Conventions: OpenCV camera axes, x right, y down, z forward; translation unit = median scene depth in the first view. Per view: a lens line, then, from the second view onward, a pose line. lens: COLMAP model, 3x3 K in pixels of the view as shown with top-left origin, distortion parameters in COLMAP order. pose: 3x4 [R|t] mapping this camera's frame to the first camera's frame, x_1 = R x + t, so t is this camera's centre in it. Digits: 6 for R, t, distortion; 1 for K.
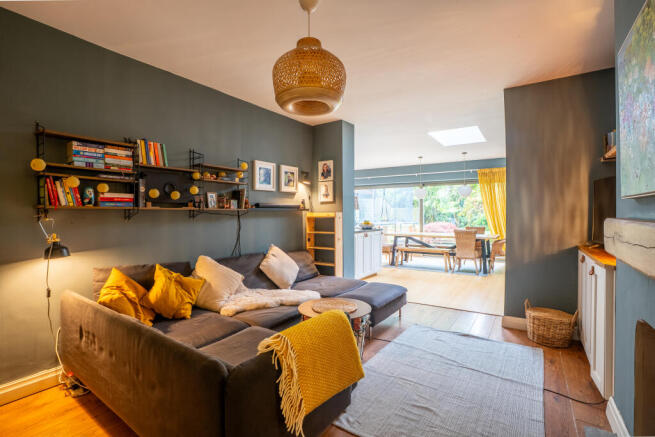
lens RADIAL K [[320.0, 0, 326.1], [0, 320.0, 217.4], [0, 0, 1]] dist [-0.088324, 0.033713]
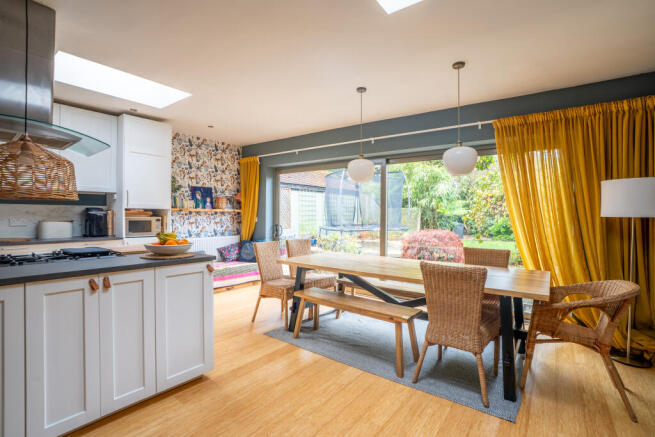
lens RADIAL K [[320.0, 0, 326.1], [0, 320.0, 217.4], [0, 0, 1]] dist [-0.088324, 0.033713]
pose [[0.998718, 0.016240, -0.047938, 0.250309], [-0.016351, 0.999864, -0.001914, -0.007126], [0.047900, 0.002696, 0.998848, 0.510182]]
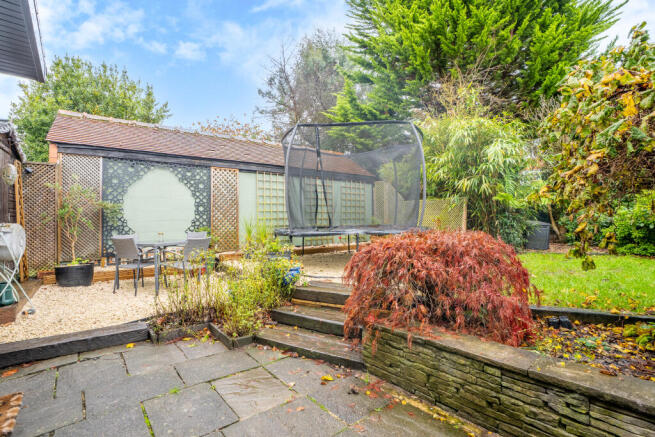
lens RADIAL K [[311.0, 0, 327.5], [0, 311.0, 218.5], [0, 0, 1]] dist [-0.075043, 0.029476]
pose [[0.955867, 0.002498, -0.293791, 0.501609], [-0.007175, 0.999864, -0.014840, 0.013535], [0.293714, 0.016293, 0.955755, 1.098432]]
